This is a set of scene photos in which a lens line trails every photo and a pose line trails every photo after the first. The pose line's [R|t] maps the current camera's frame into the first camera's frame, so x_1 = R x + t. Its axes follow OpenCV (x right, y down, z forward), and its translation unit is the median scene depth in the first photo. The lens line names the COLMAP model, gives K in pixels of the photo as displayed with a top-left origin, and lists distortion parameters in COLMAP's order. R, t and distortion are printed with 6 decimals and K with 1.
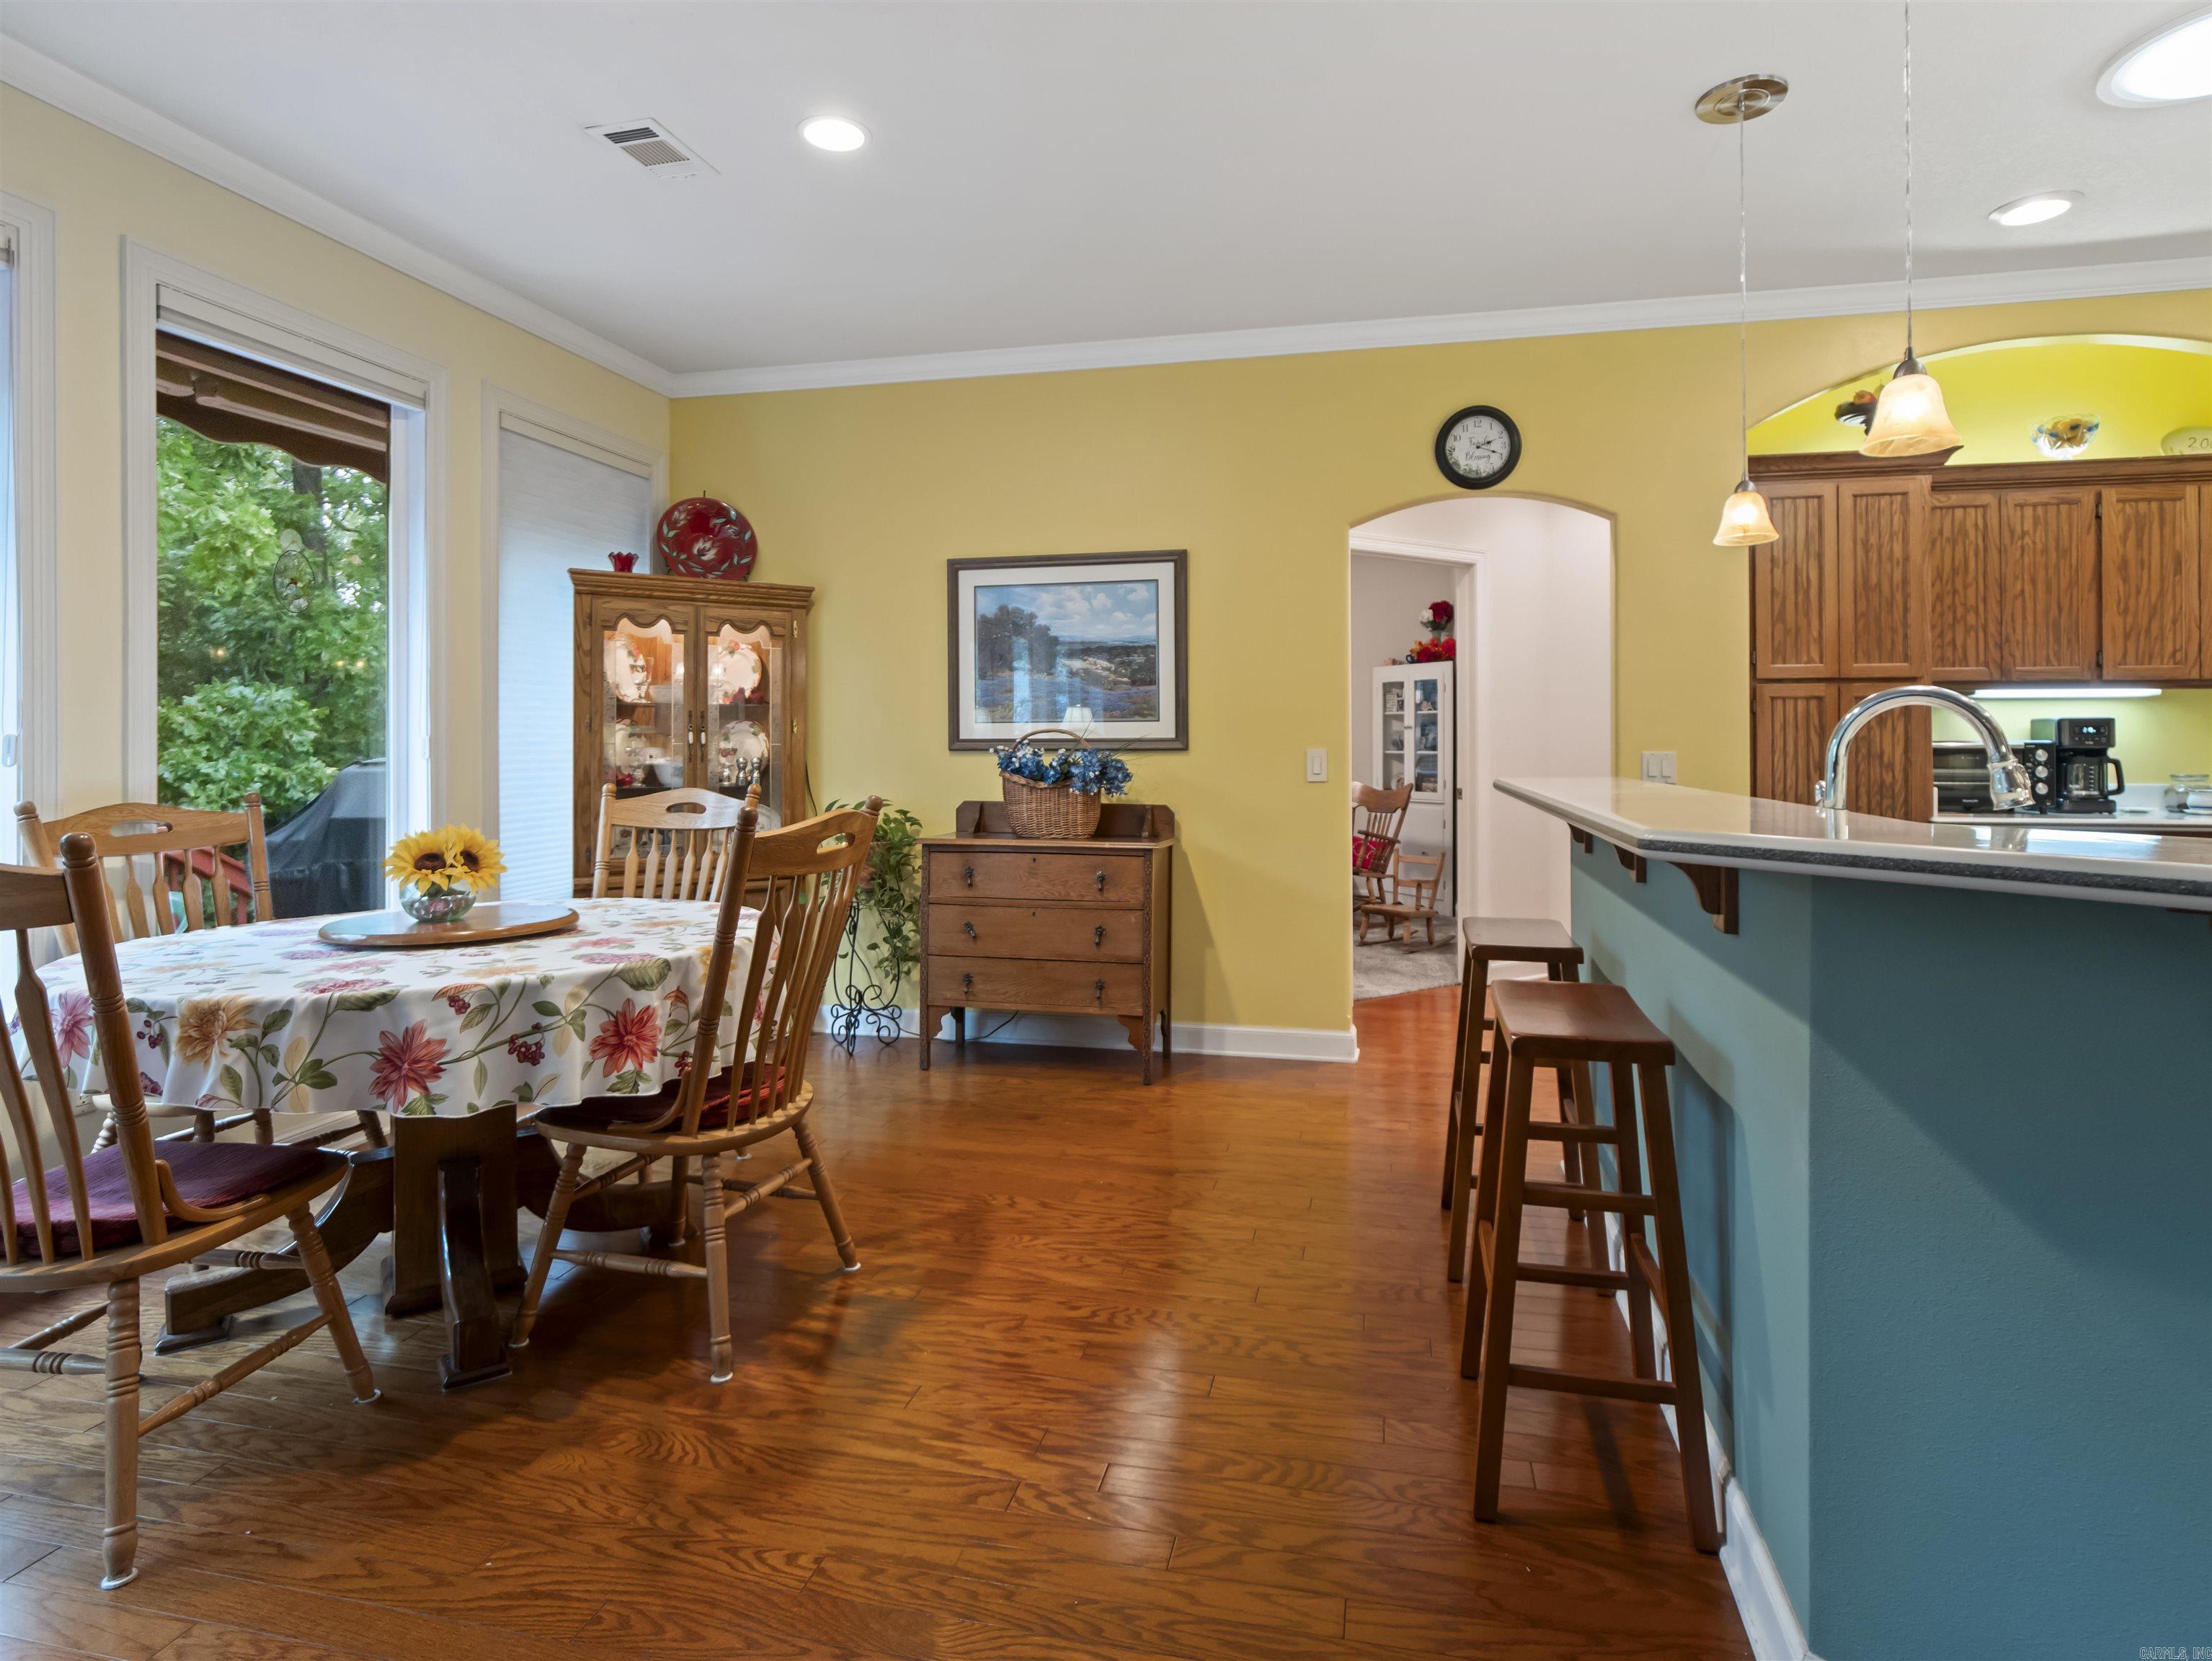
lens RADIAL K [[1181.4, 0, 1114.7], [0, 1181.4, 741.2], [0, 0, 1]] dist [-0.012529, 0.004178]
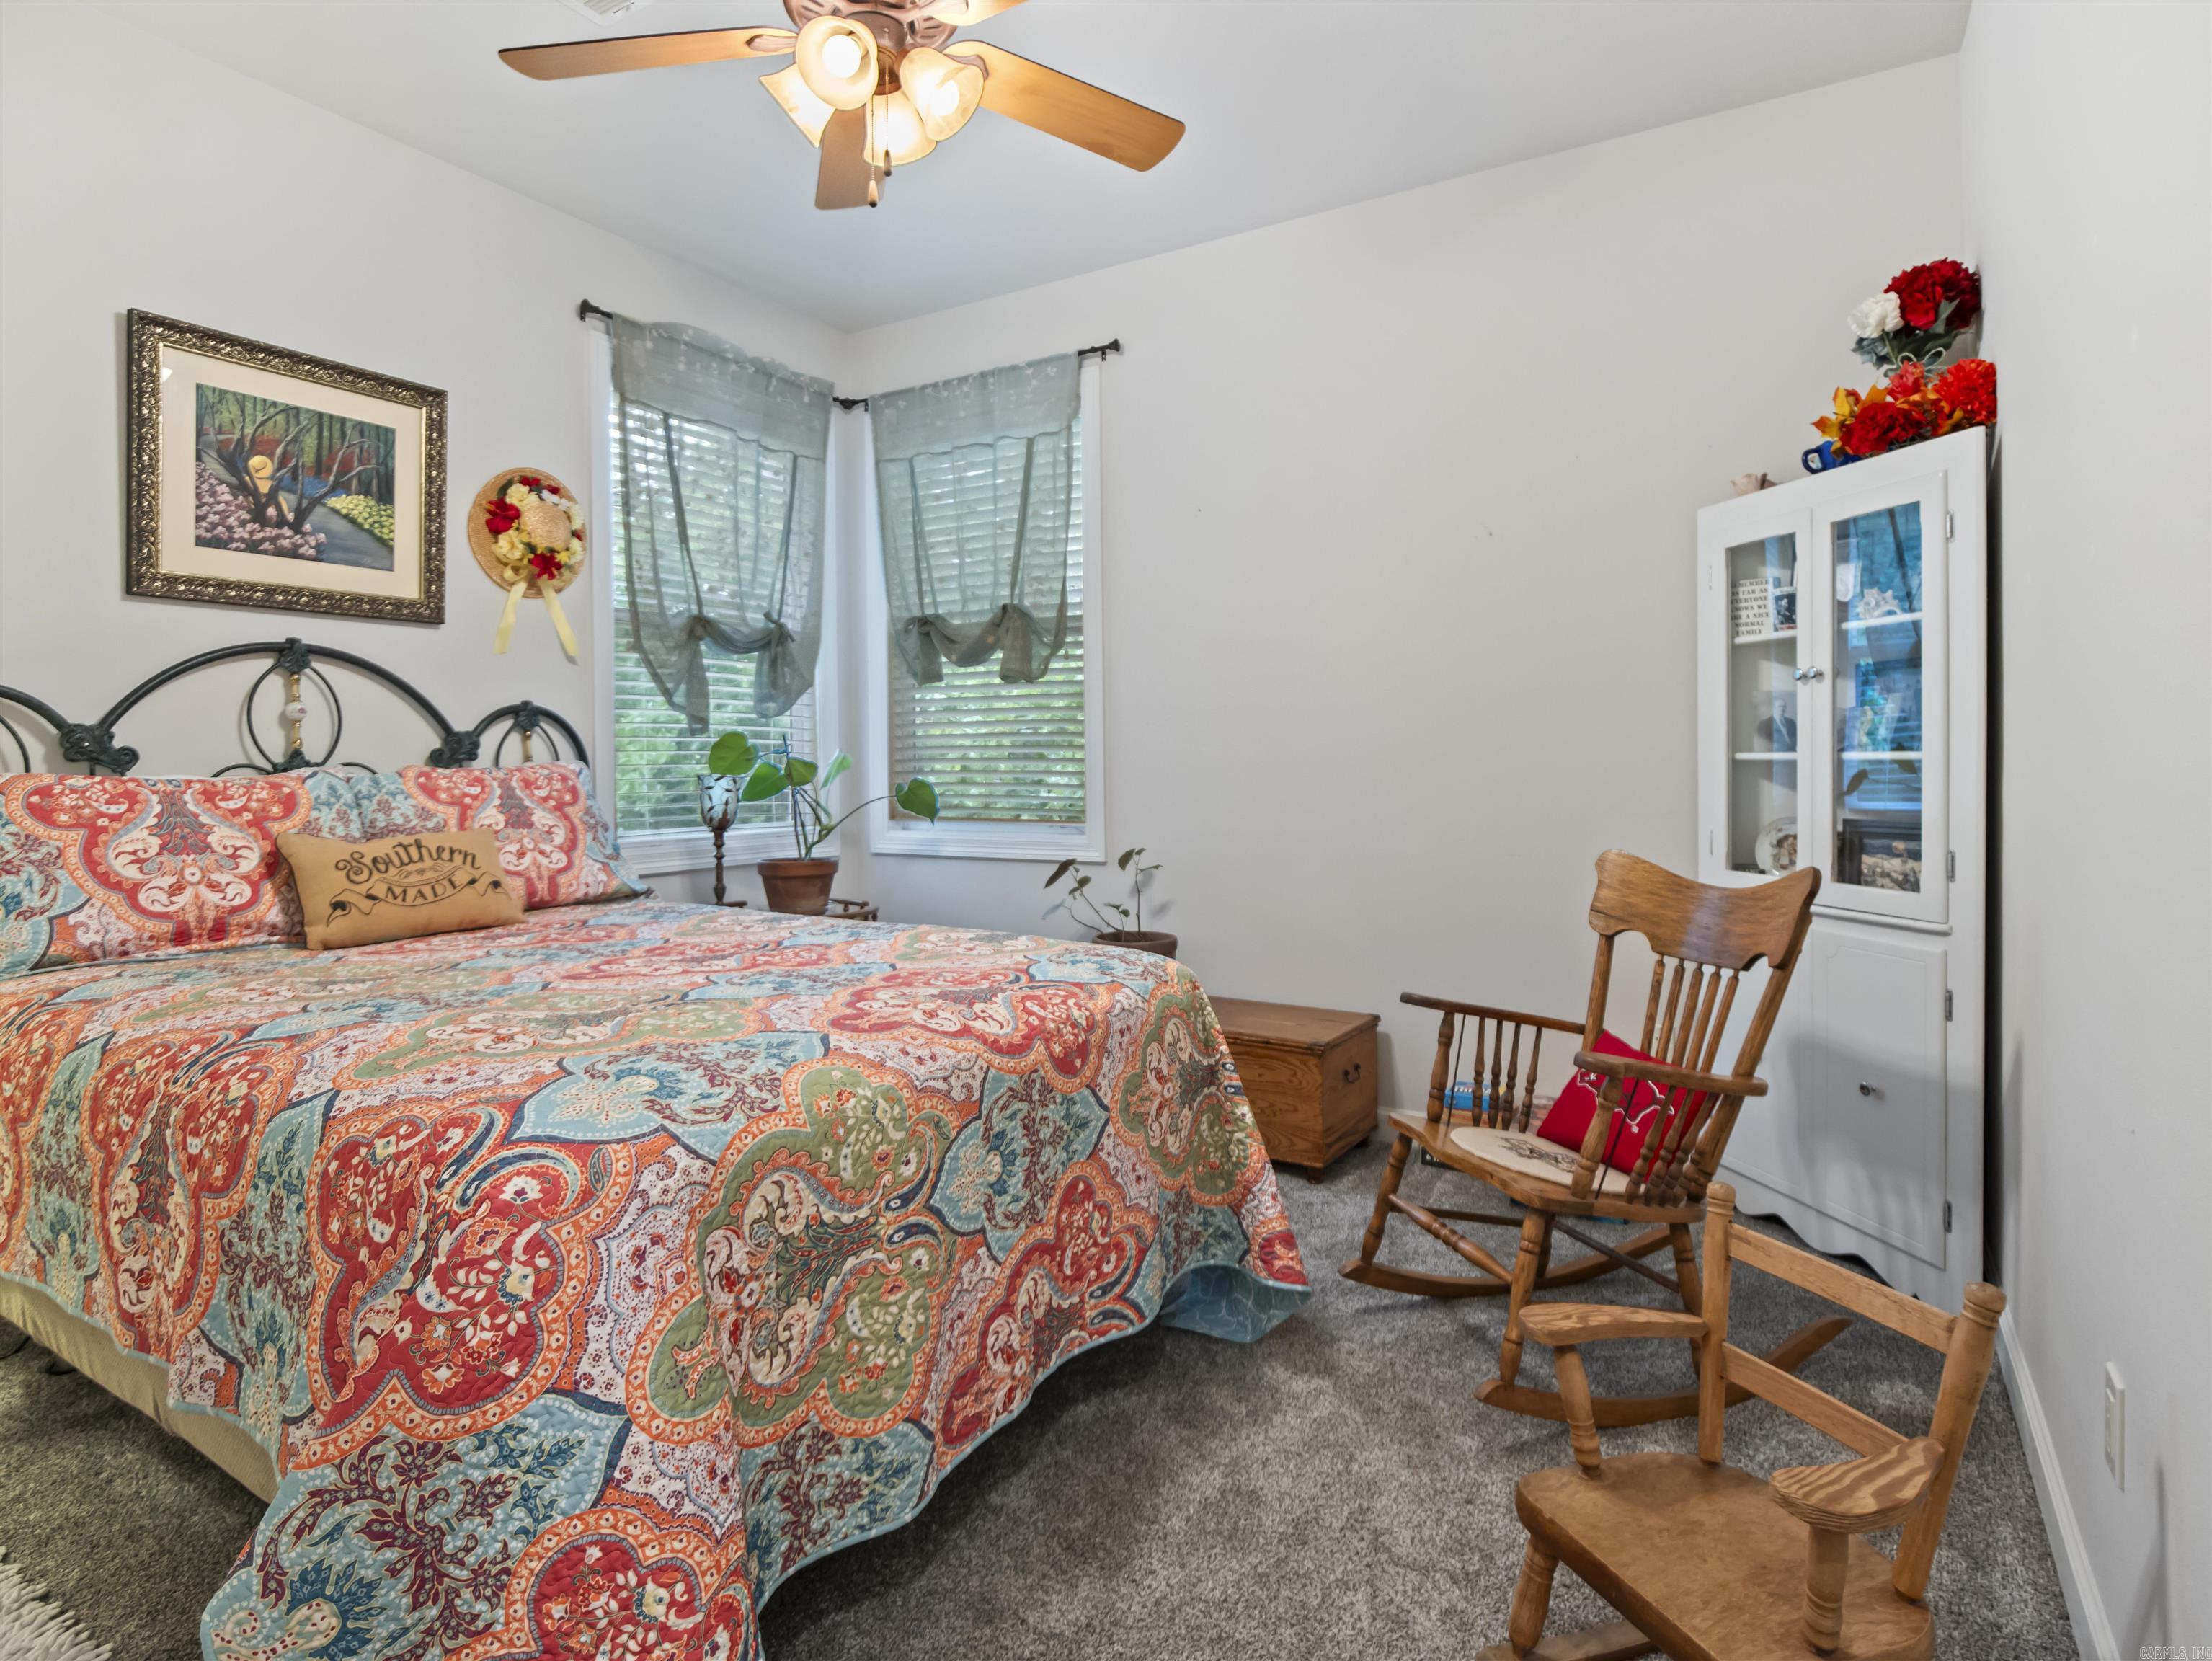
lens RADIAL K [[1181.4, 0, 1106.2], [0, 1181.4, 779.0], [0, 0, 1]] dist [-0.012529, 0.004178]
pose [[0.948510, -0.004643, -0.316713, 0.324271], [0.009706, 0.999849, 0.014412, 0.018042], [0.316598, -0.016744, 0.948412, 1.229624]]
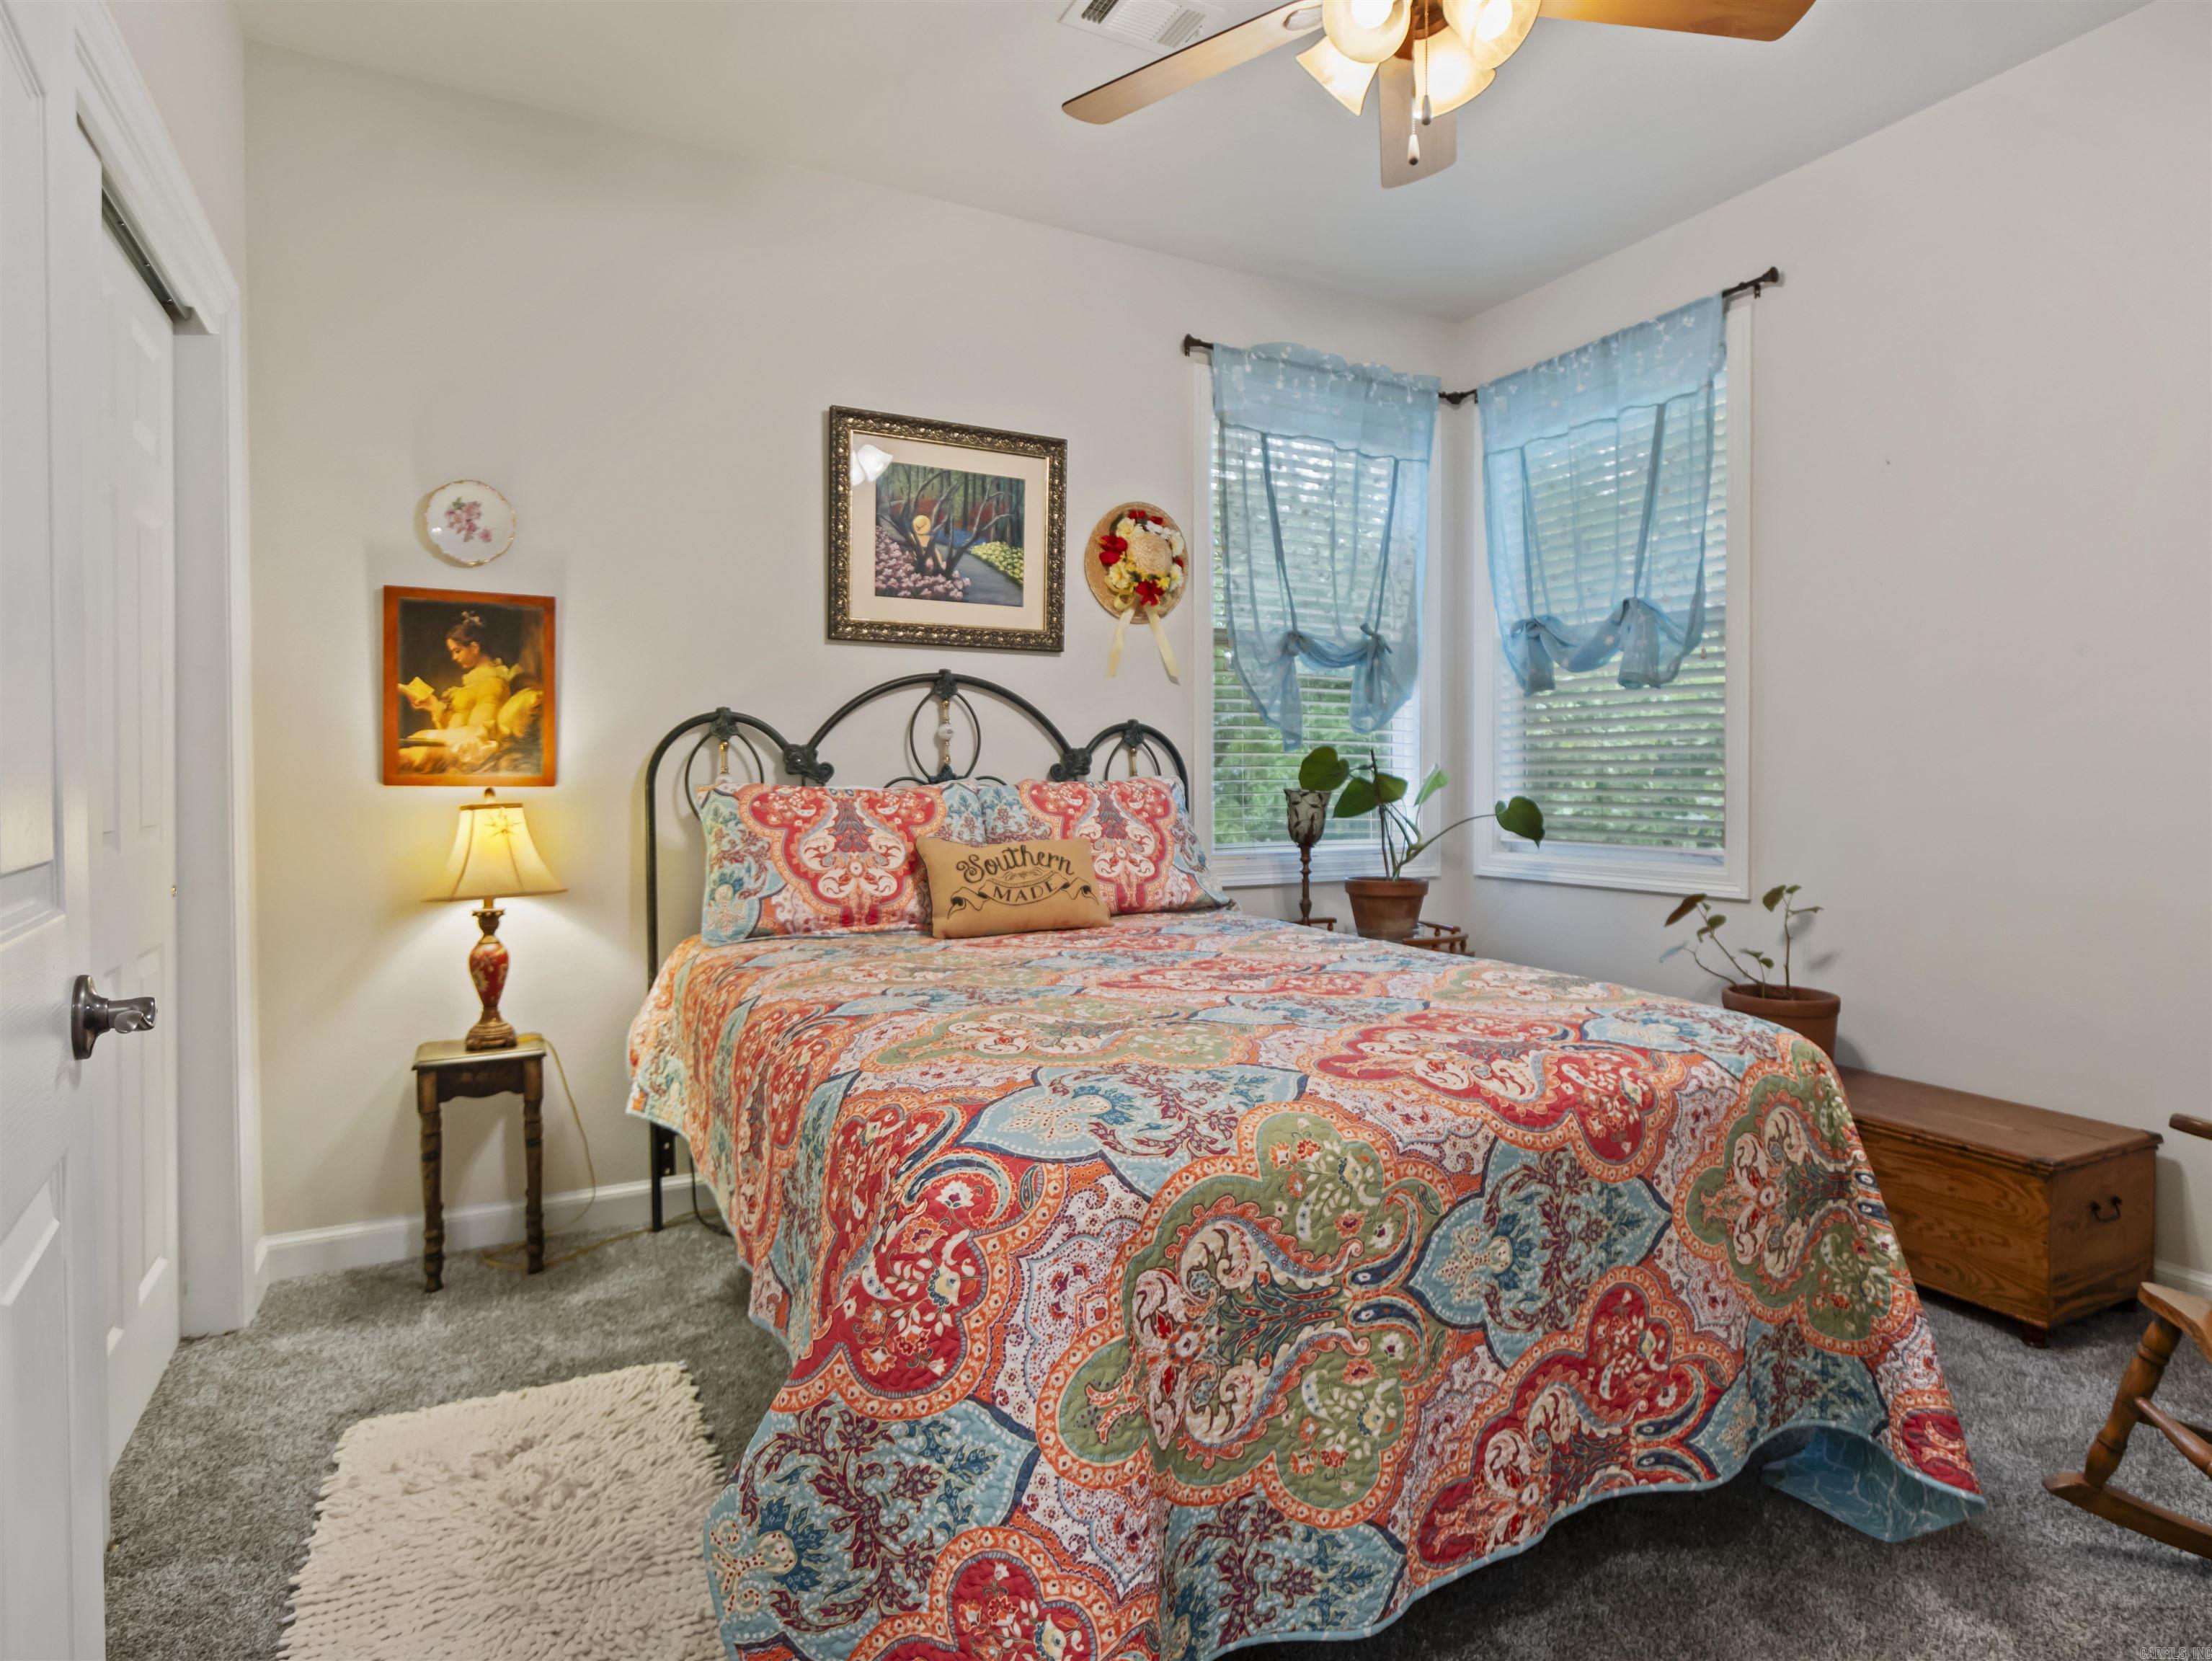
lens RADIAL K [[1181.4, 0, 1118.2], [0, 1181.4, 810.1], [0, 0, 1]] dist [-0.012529, 0.004178]
pose [[0.653200, 0.016799, -0.756999, 0.343768], [0.002986, 0.999689, 0.024761, 0.017511], [0.757179, -0.018434, 0.652947, 1.288117]]
